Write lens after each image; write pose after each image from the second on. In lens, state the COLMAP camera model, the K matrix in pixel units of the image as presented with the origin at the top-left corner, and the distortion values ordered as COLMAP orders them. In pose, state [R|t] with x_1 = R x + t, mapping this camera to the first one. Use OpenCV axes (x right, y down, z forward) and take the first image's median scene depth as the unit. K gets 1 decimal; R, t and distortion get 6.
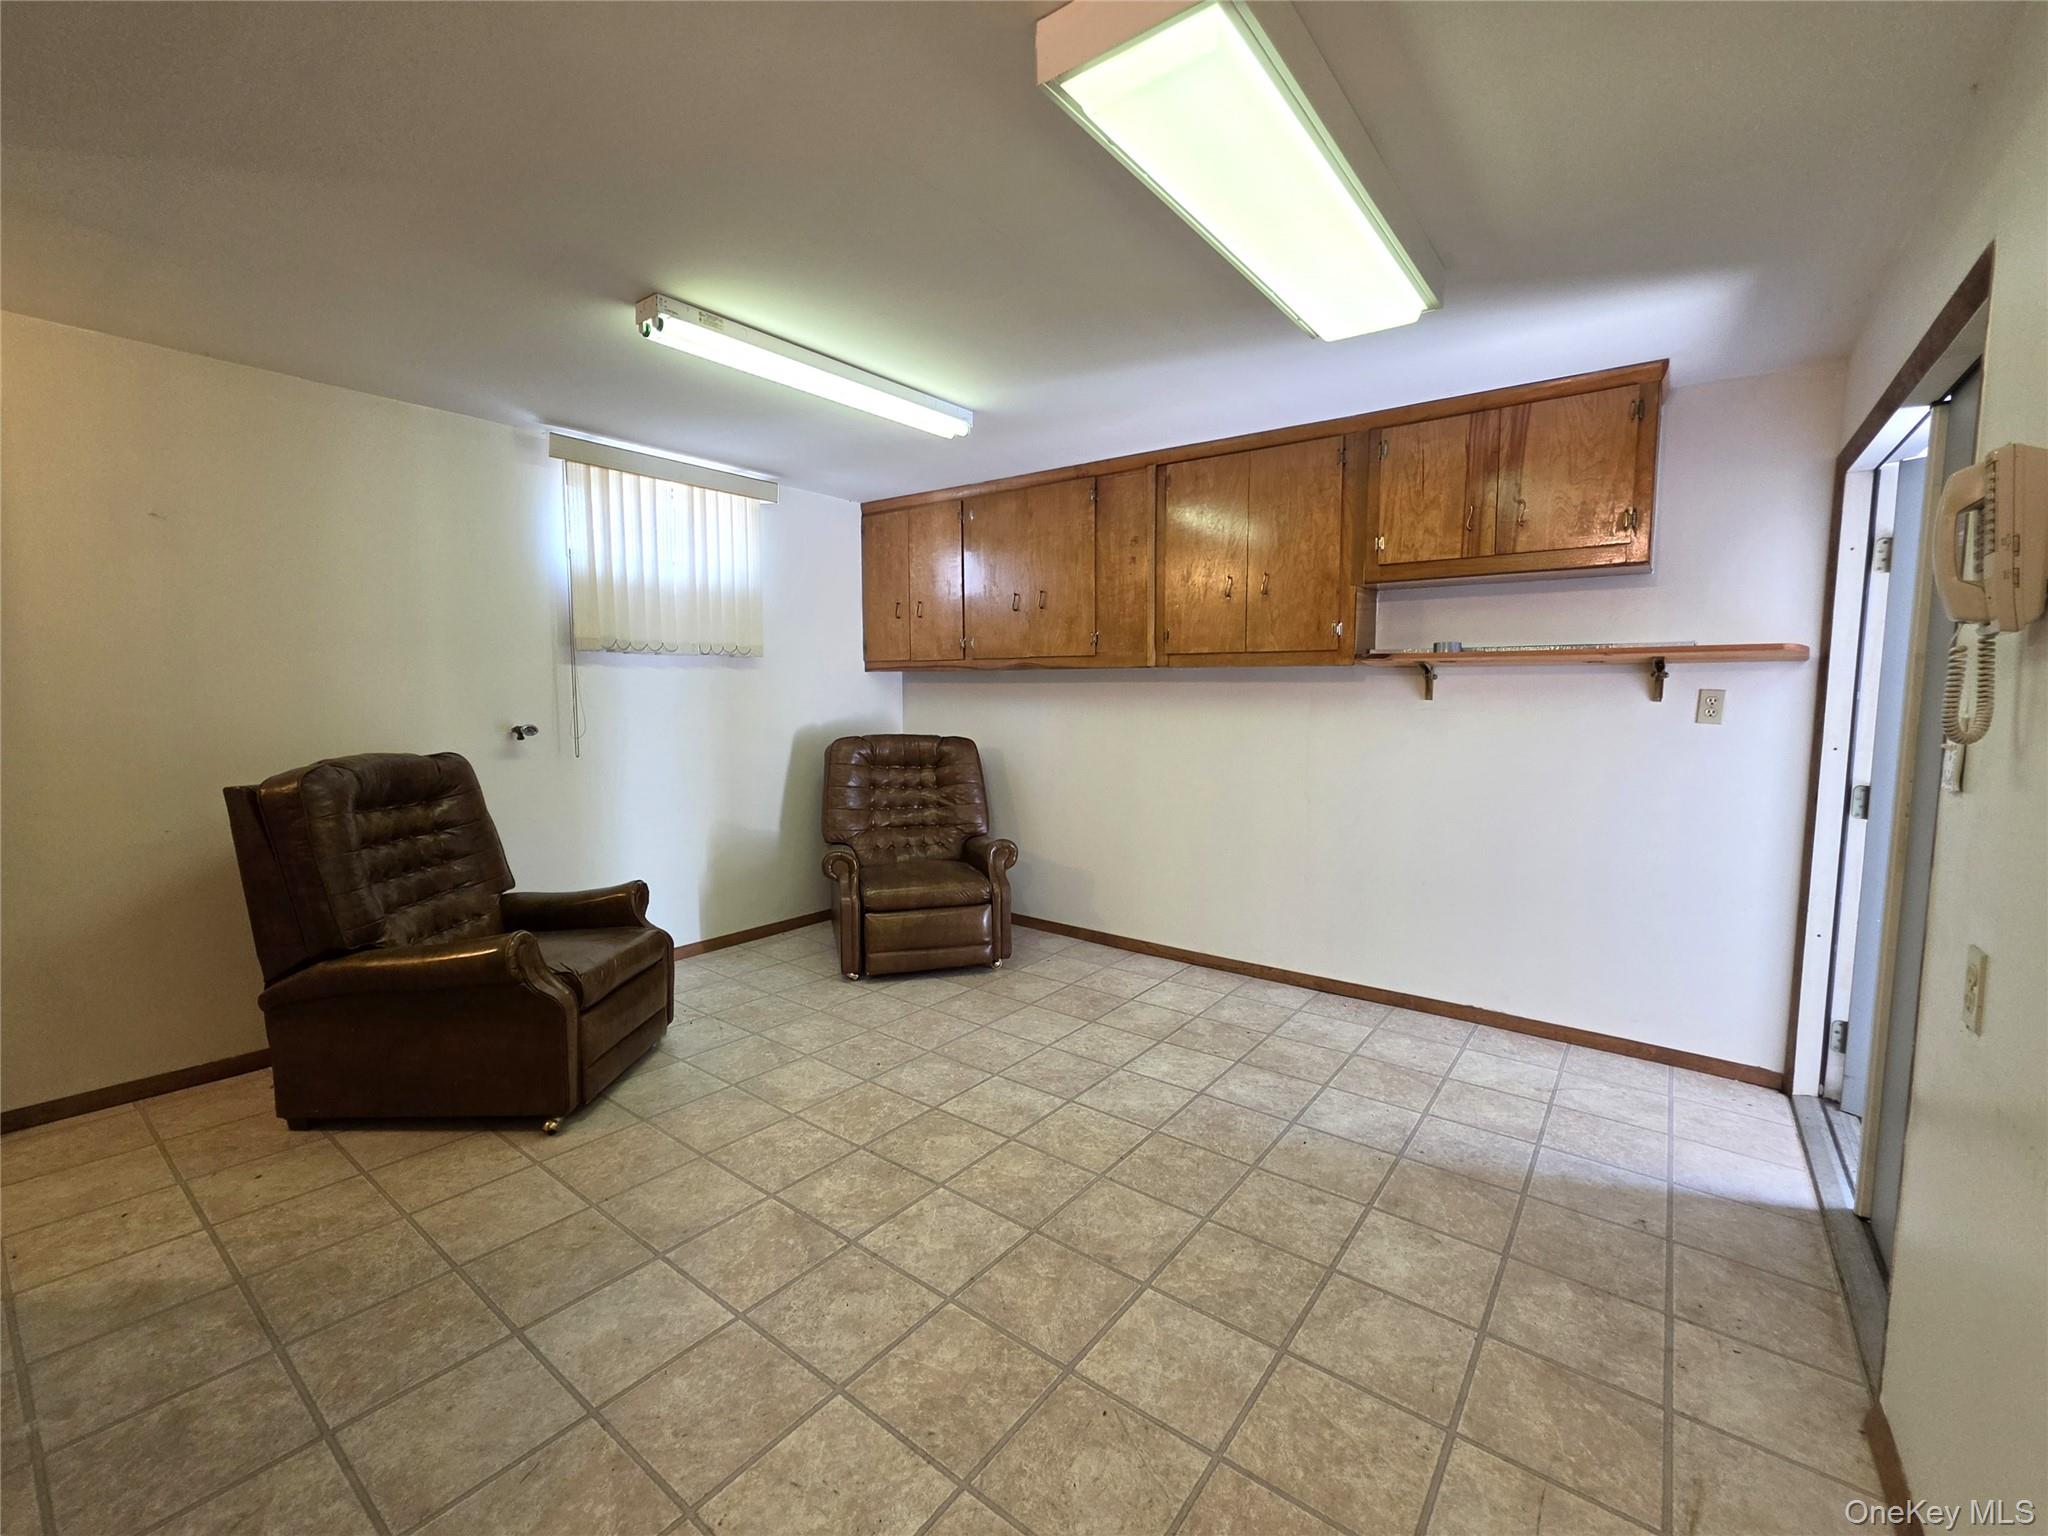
lens RADIAL K [[857.4, 0, 1024.0], [0, 857.4, 768.0], [0, 0, 1]] dist [-0.002796, -0.000343]
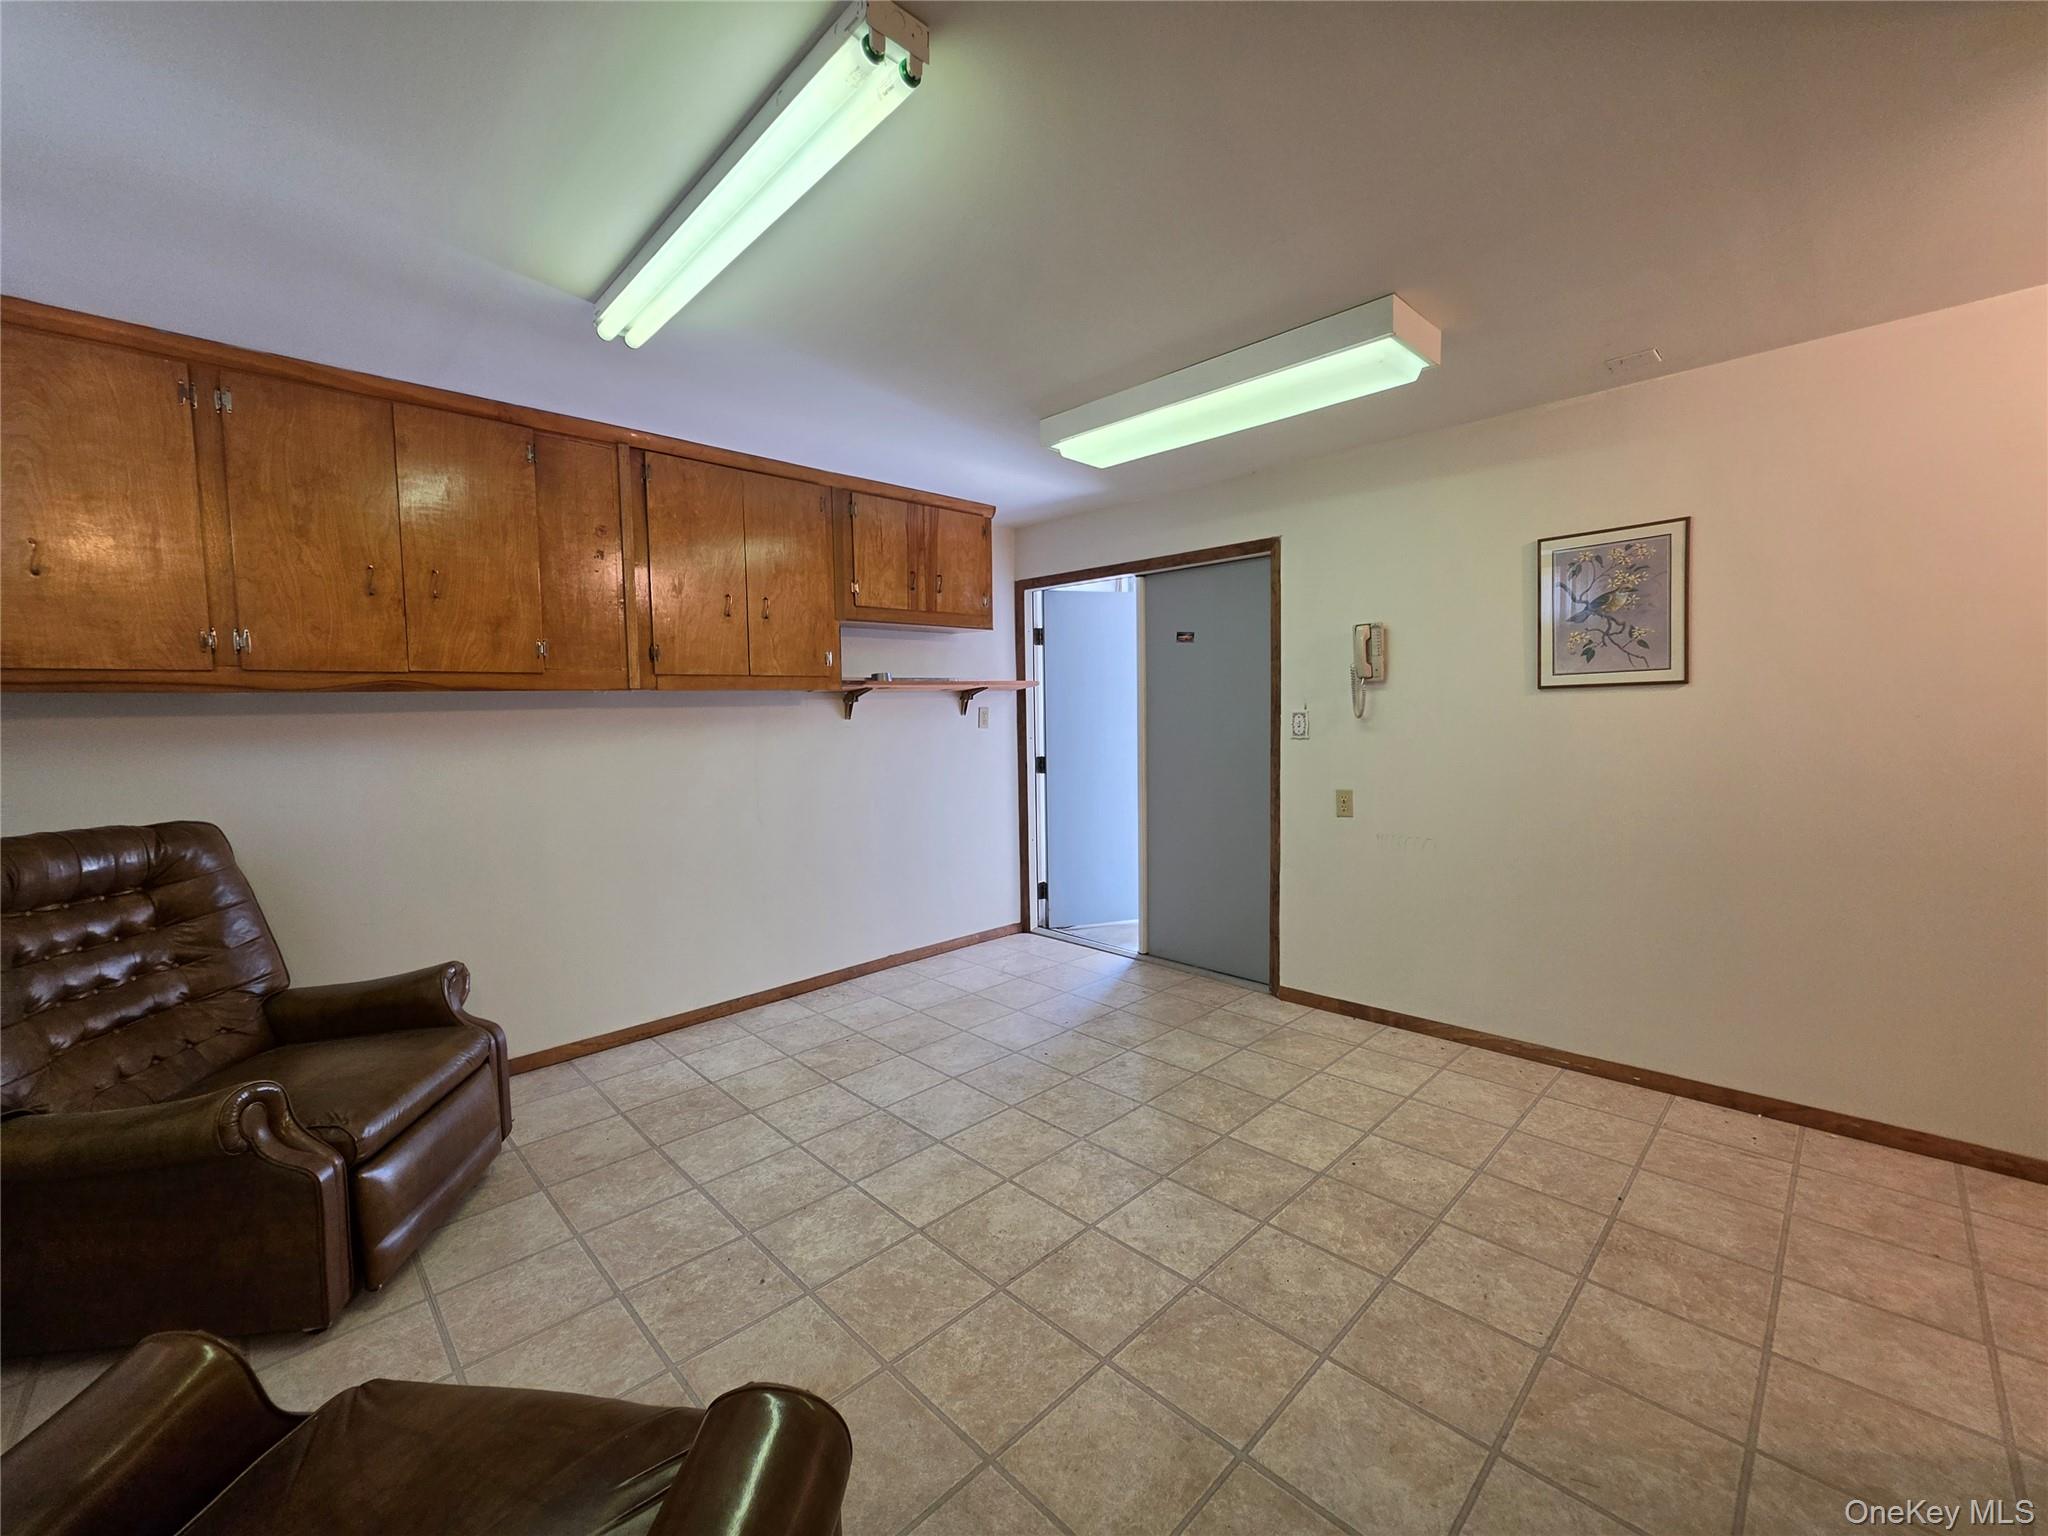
lens RADIAL K [[821.7, 0, 1018.4], [0, 821.7, 764.1], [0, 0, 1]] dist [-0.003235, 0.000800]
pose [[0.154802, -0.075299, 0.985072, -0.724309], [0.112928, 0.991905, 0.058075, -0.064246], [-0.981470, 0.102252, 0.162052, 0.654434]]
